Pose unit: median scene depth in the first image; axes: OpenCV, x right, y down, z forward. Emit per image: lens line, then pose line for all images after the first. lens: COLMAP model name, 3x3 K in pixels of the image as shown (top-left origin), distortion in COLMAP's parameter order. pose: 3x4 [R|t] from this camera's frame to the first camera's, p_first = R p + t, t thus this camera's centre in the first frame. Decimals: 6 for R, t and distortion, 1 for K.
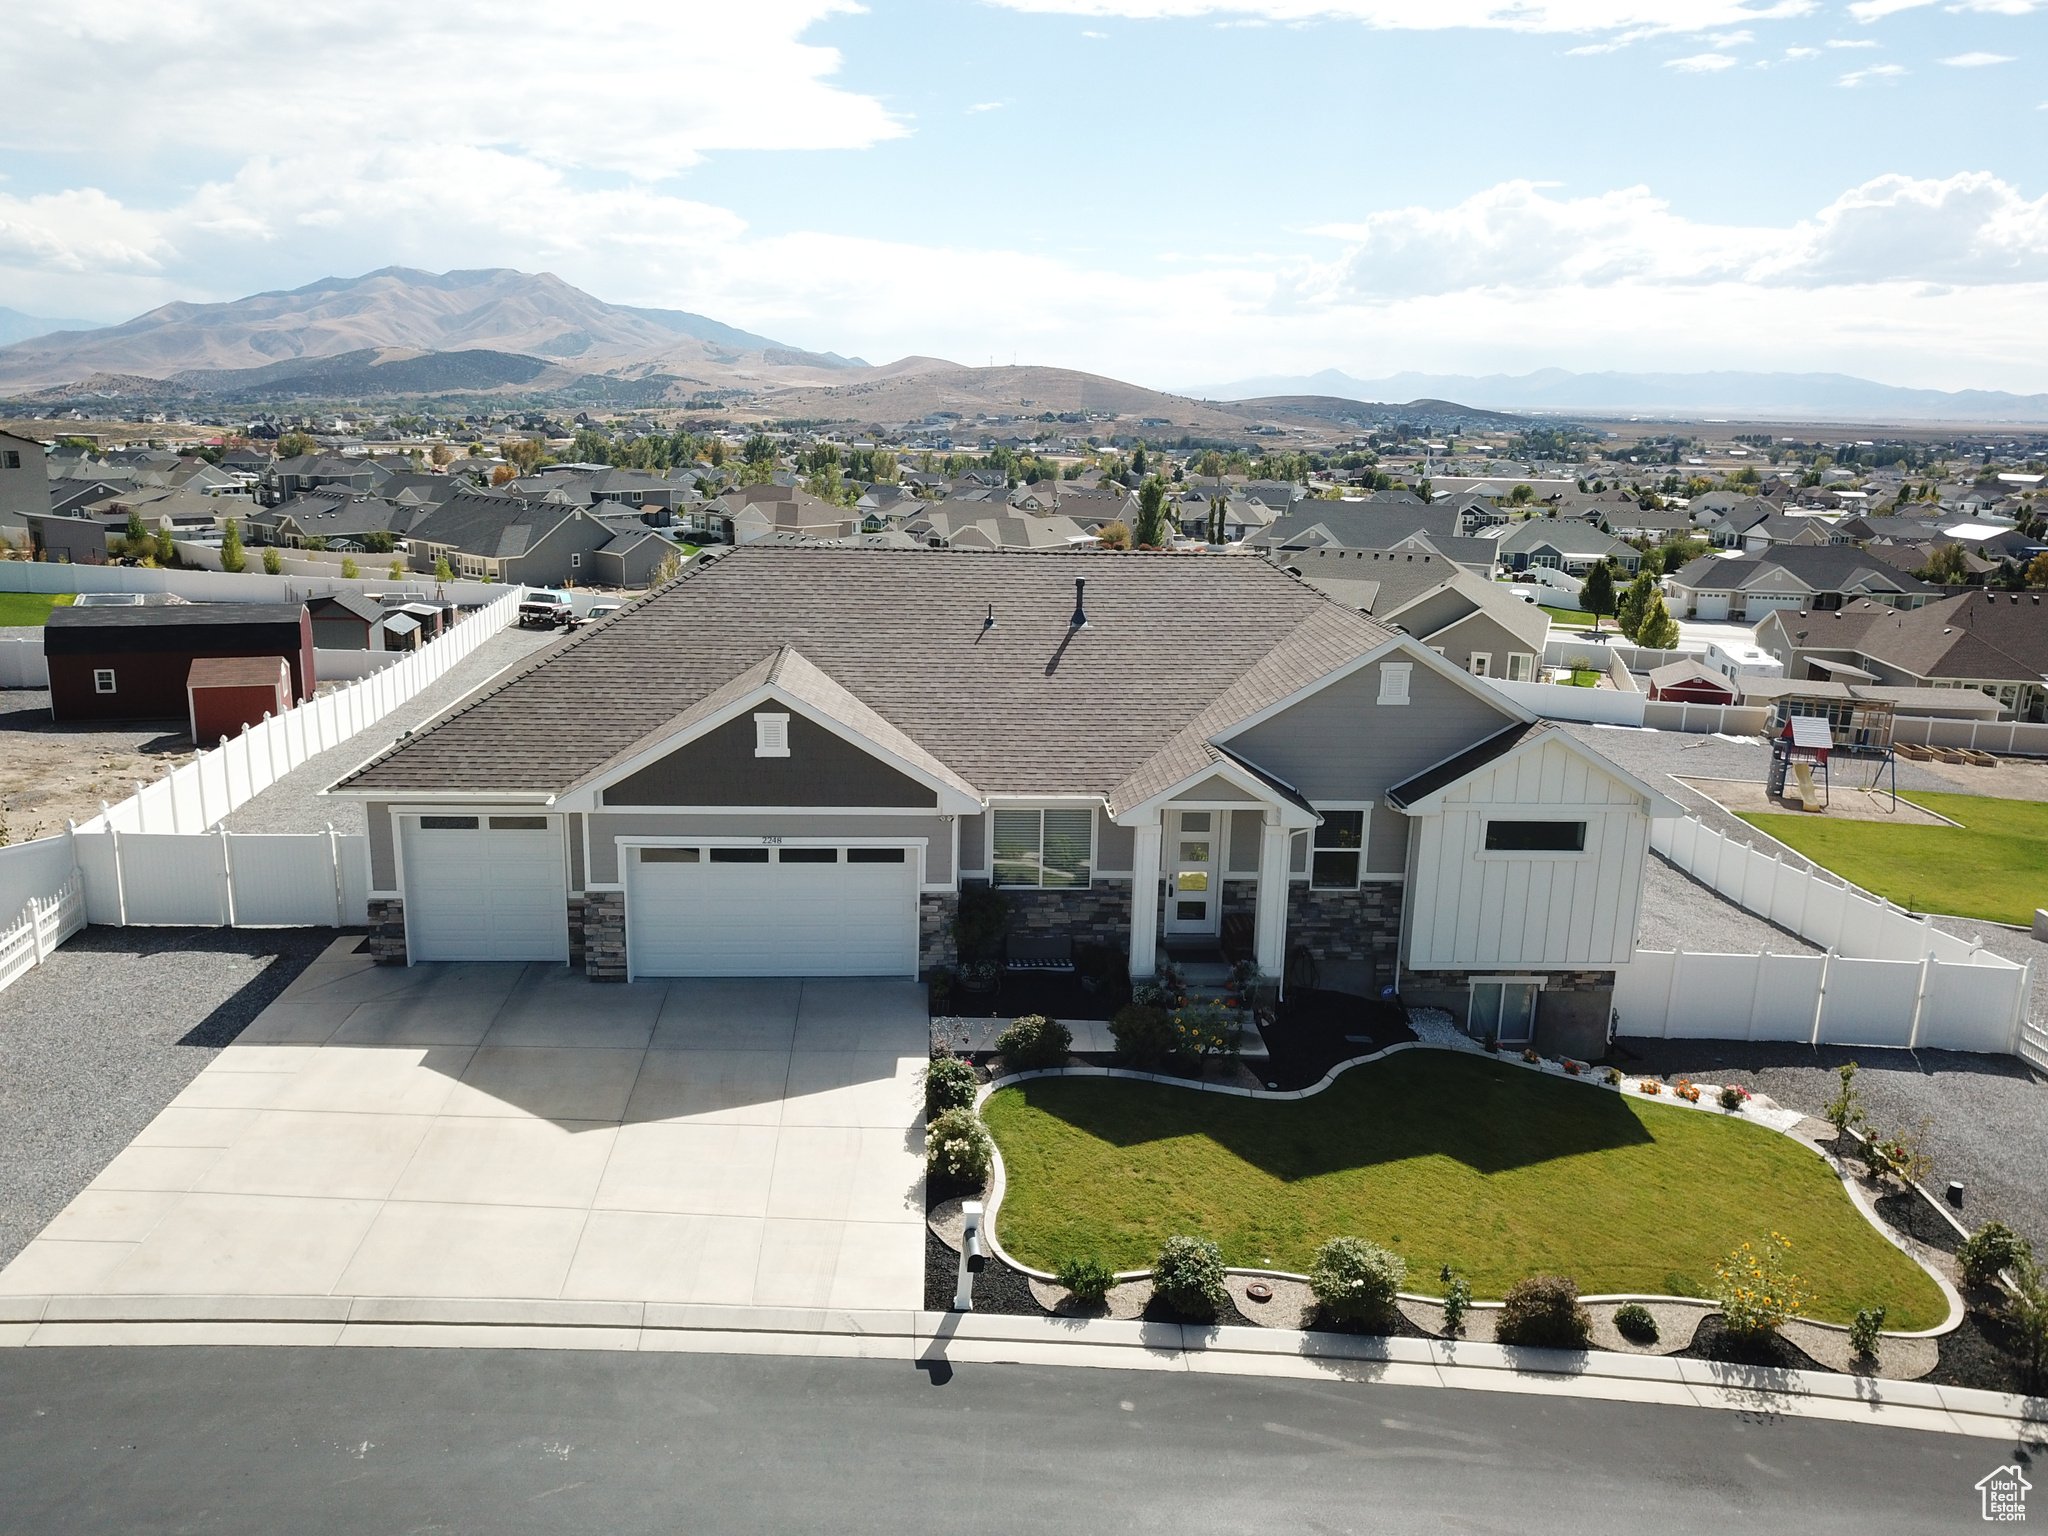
lens RADIAL K [[1564.0, 0, 1030.2], [0, 1564.0, 766.1], [0, 0, 1]] dist [0.007386, -0.011279]
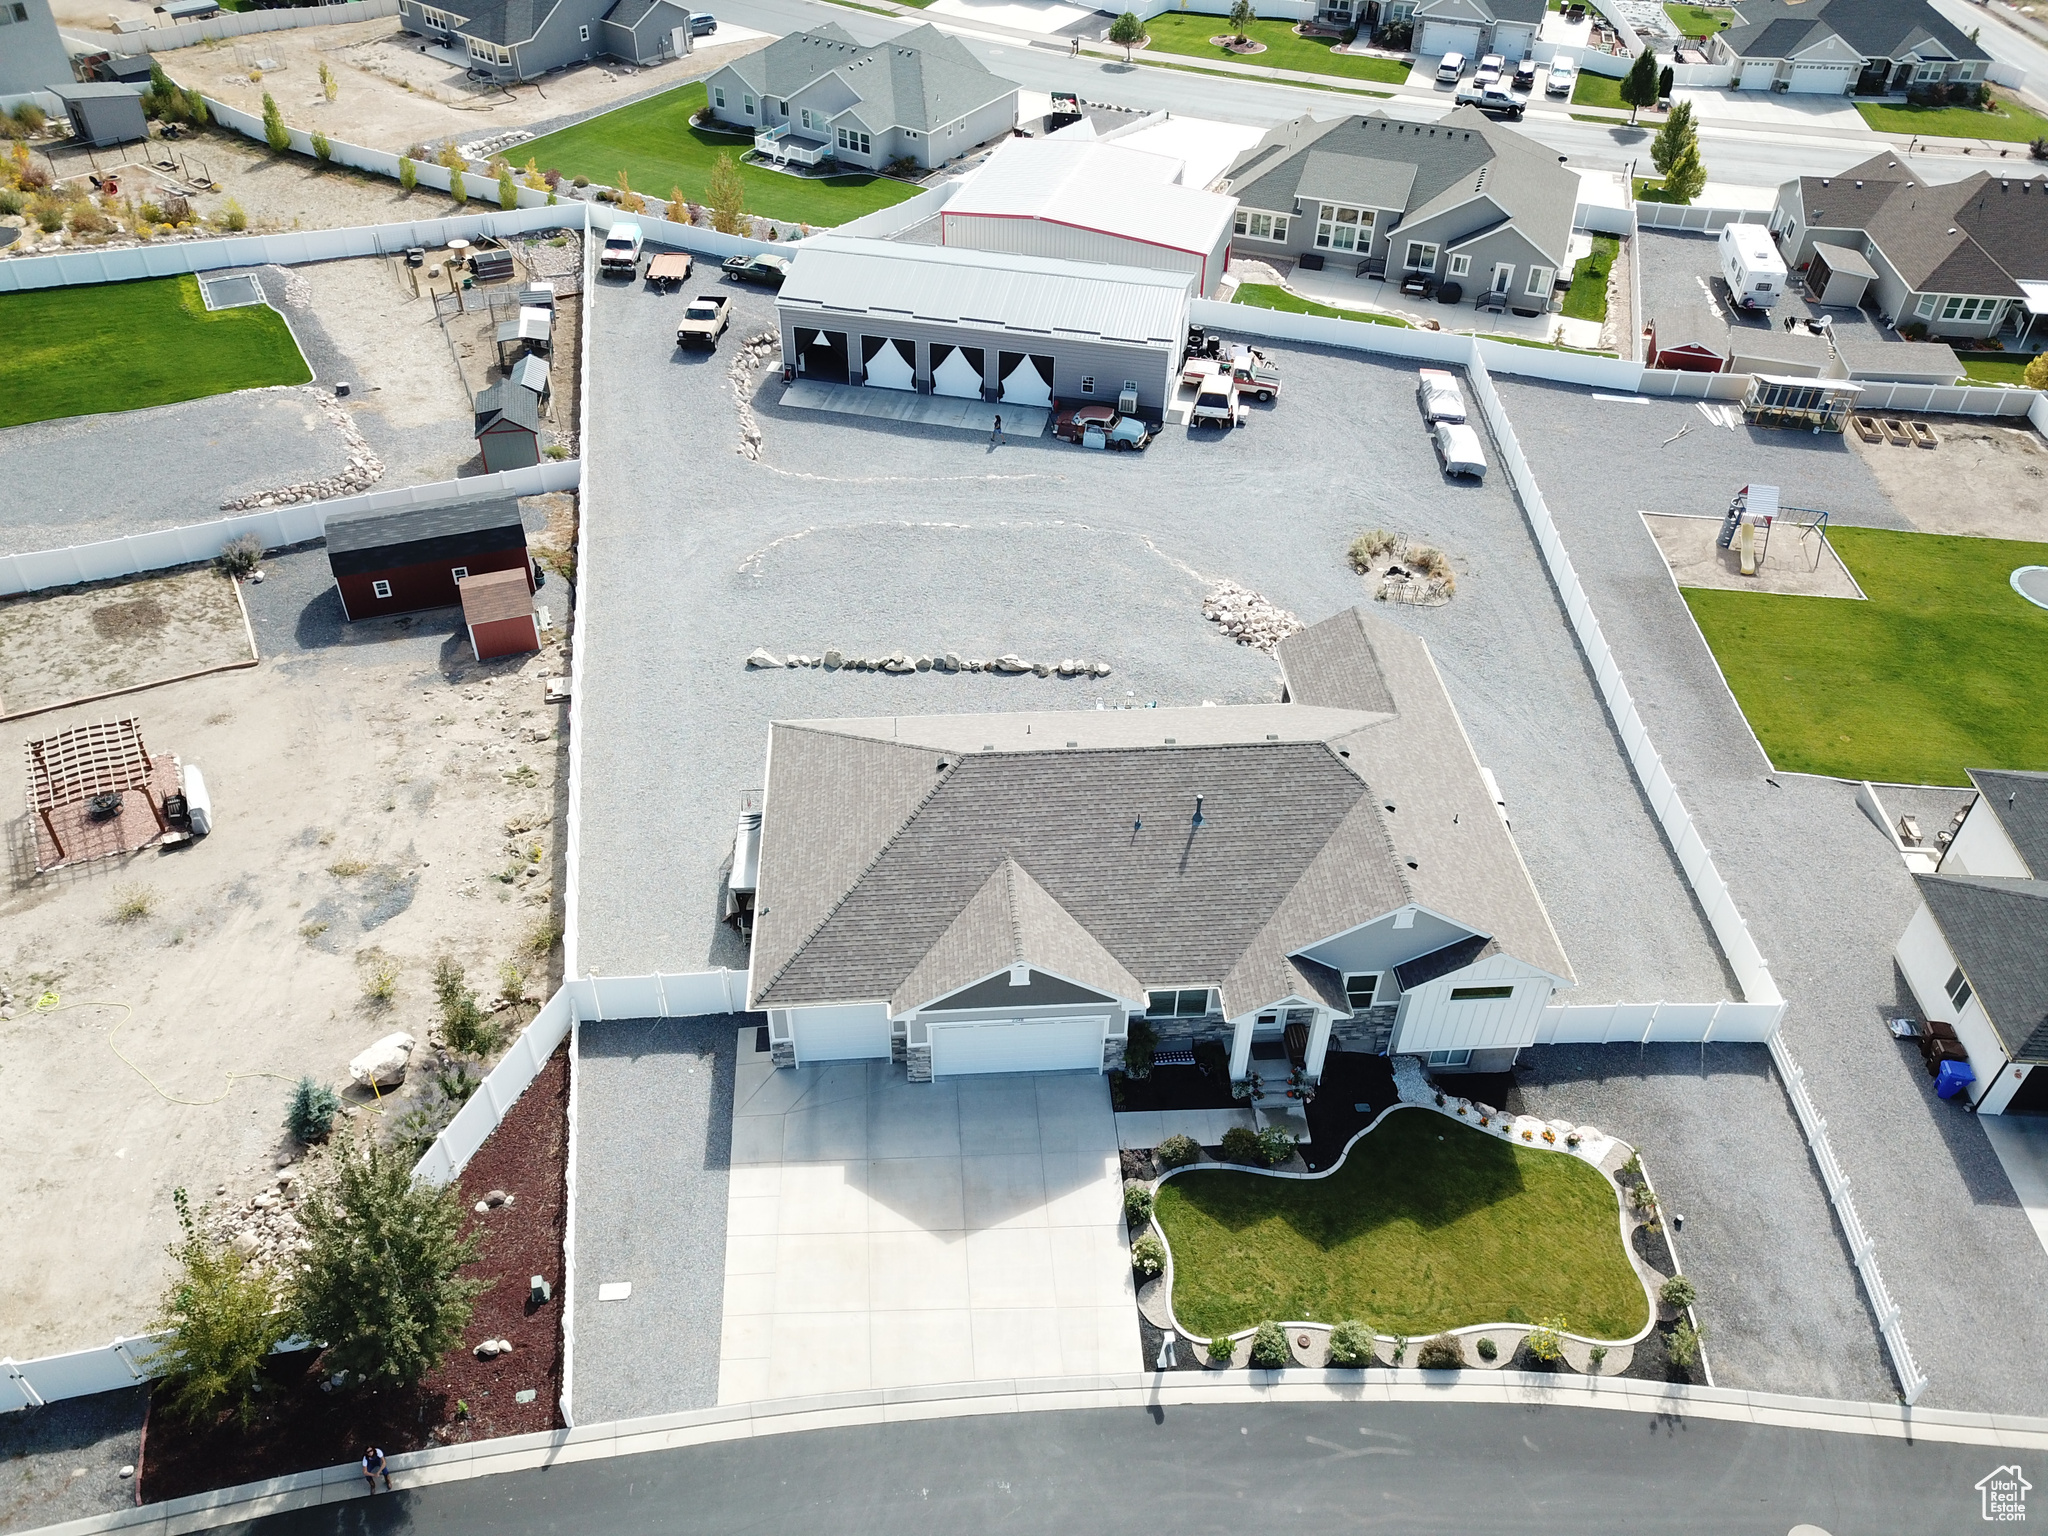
lens RADIAL K [[1564.0, 0, 1018.1], [0, 1564.0, 770.9], [0, 0, 1]] dist [0.007386, -0.011279]
pose [[0.999823, -0.018411, -0.003836, -0.166326], [0.018024, 0.879880, 0.474855, -1.052622], [-0.005368, -0.474840, 0.880056, -0.356942]]
